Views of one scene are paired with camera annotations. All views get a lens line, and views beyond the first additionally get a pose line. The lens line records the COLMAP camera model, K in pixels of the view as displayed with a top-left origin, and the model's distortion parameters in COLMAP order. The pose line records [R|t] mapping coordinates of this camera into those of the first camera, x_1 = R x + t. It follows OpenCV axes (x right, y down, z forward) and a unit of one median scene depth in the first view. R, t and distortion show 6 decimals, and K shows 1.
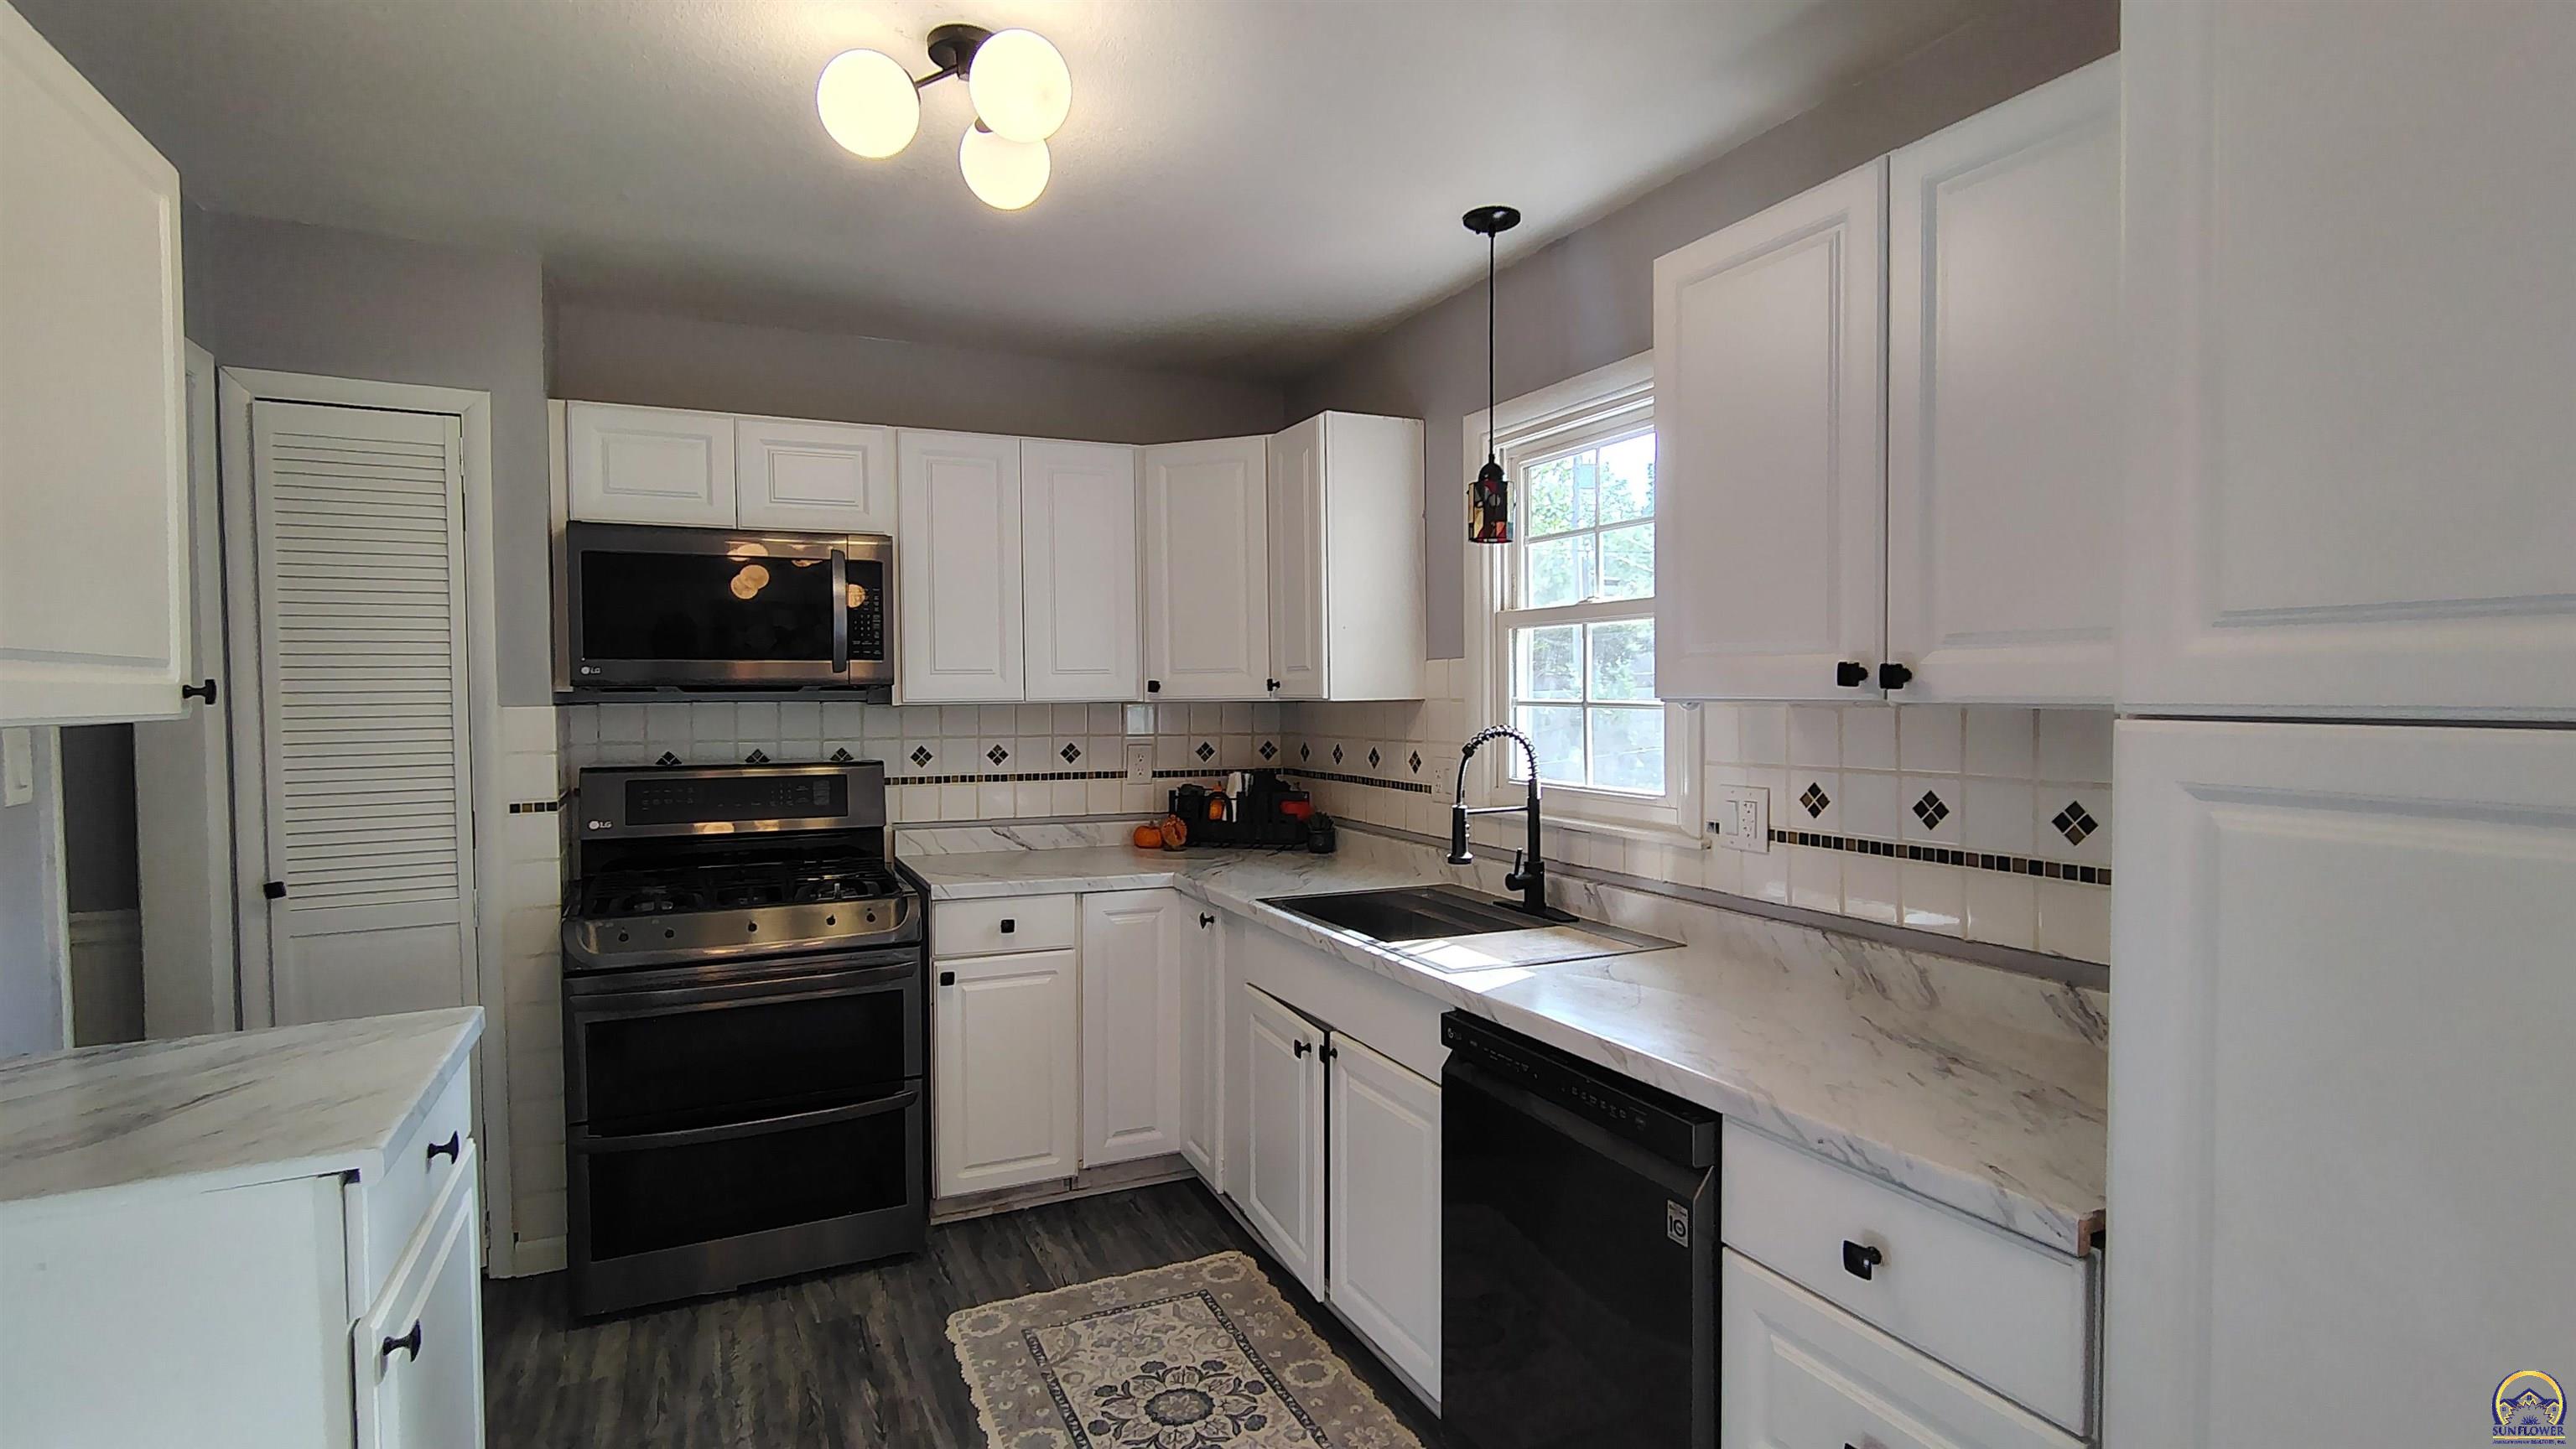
lens RADIAL K [[1217.4, 0, 1276.7], [0, 1217.4, 728.1], [0, 0, 1]] dist [-0.000400, 0.000212]
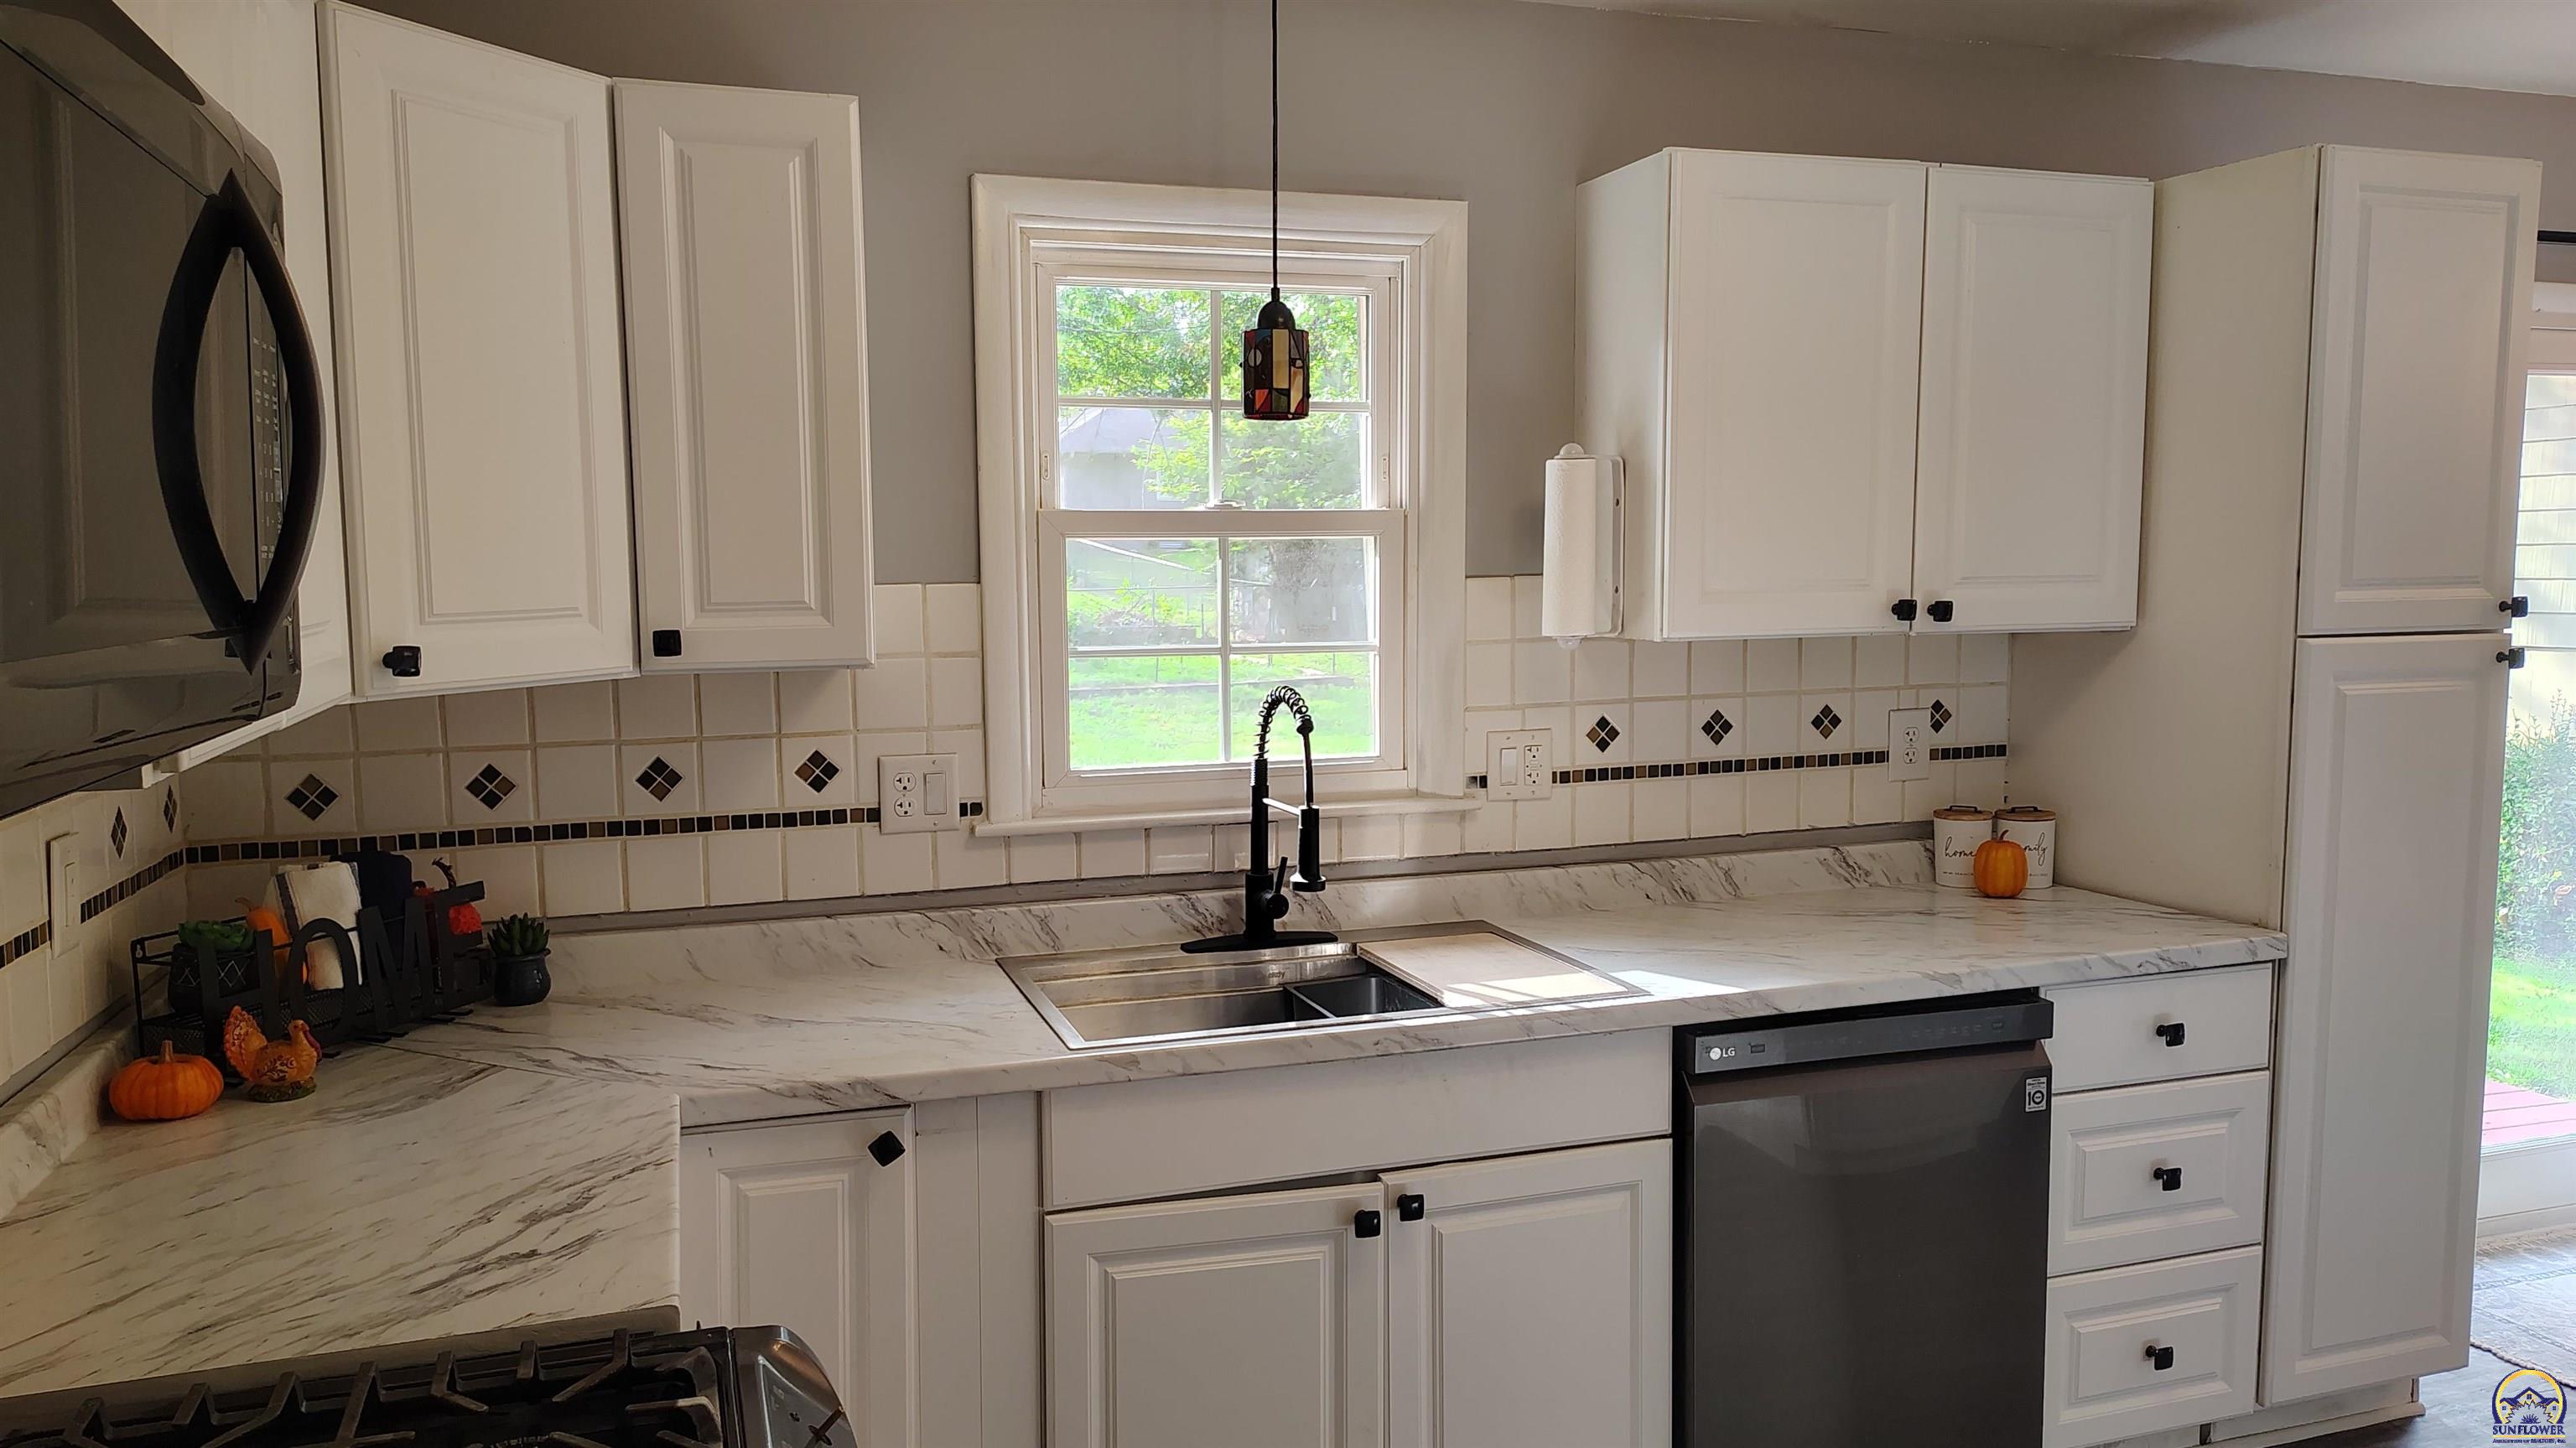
lens RADIAL K [[1746.7, 0, 1218.4], [0, 1746.7, 716.4], [0, 0, 1]] dist [0.005653, 0.002743]
pose [[0.140610, -0.084061, 0.986490, -0.716978], [0.044034, 0.995934, 0.078589, -0.057452], [-0.989085, 0.032389, 0.143740, 0.791051]]
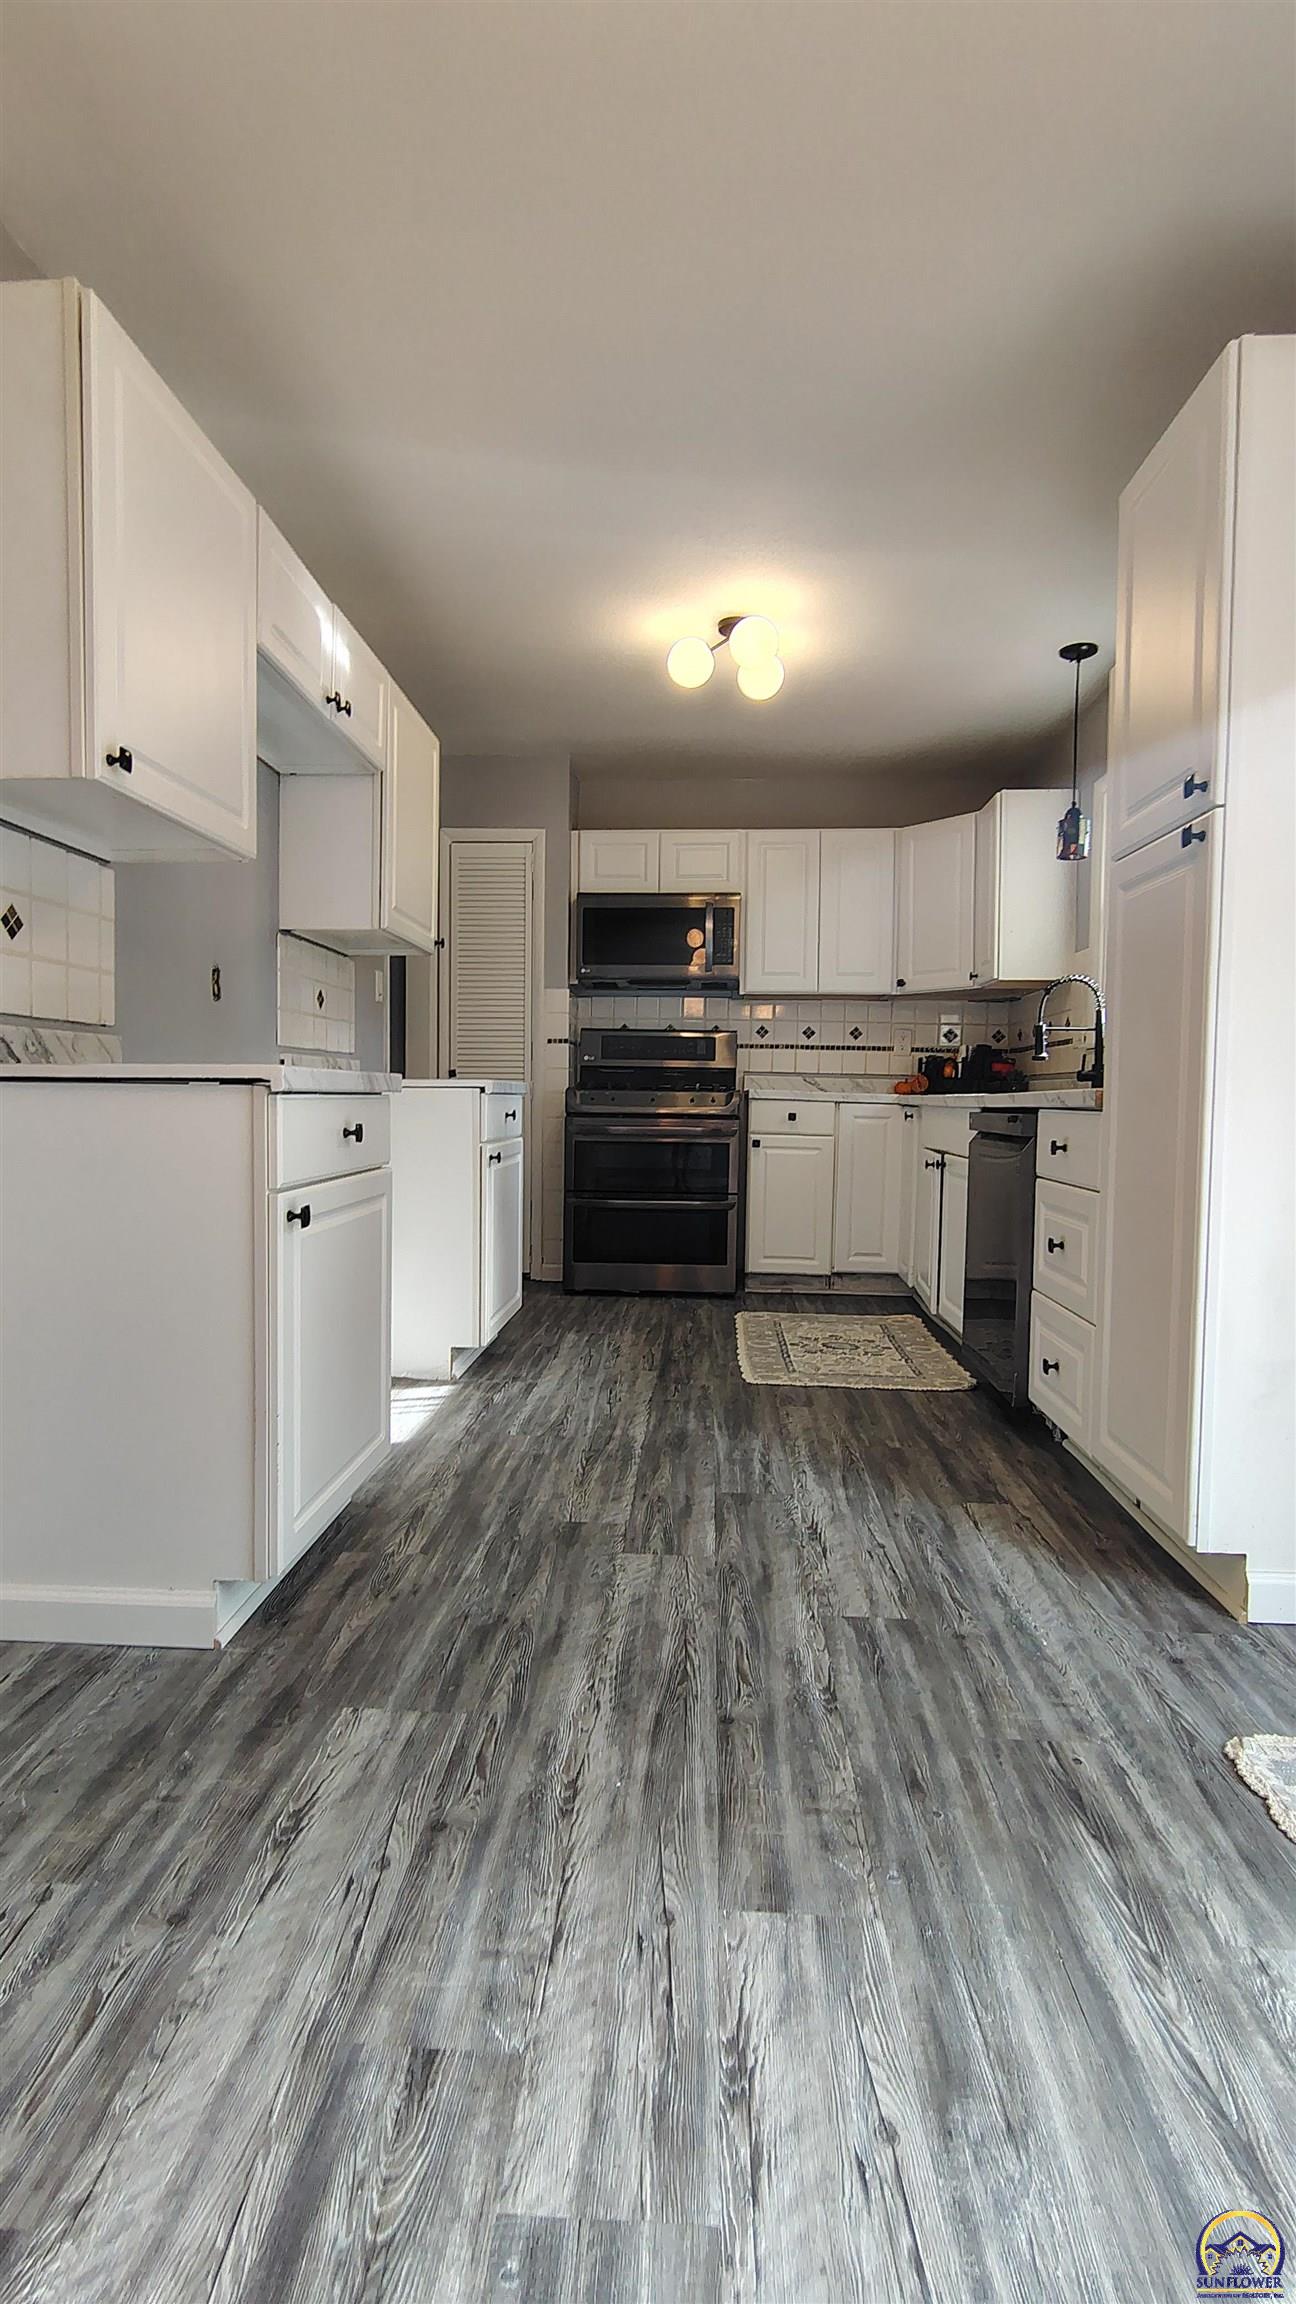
lens RADIAL K [[1088.9, 0, 648.0], [0, 1088.9, 1152.0], [0, 0, 1]] dist [-0.000400, 0.000212]
pose [[0.879154, 0.039803, -0.474872, 0.342955], [-0.031952, 0.999187, 0.024597, 0.190268], [0.475465, -0.006452, 0.879711, -0.455481]]
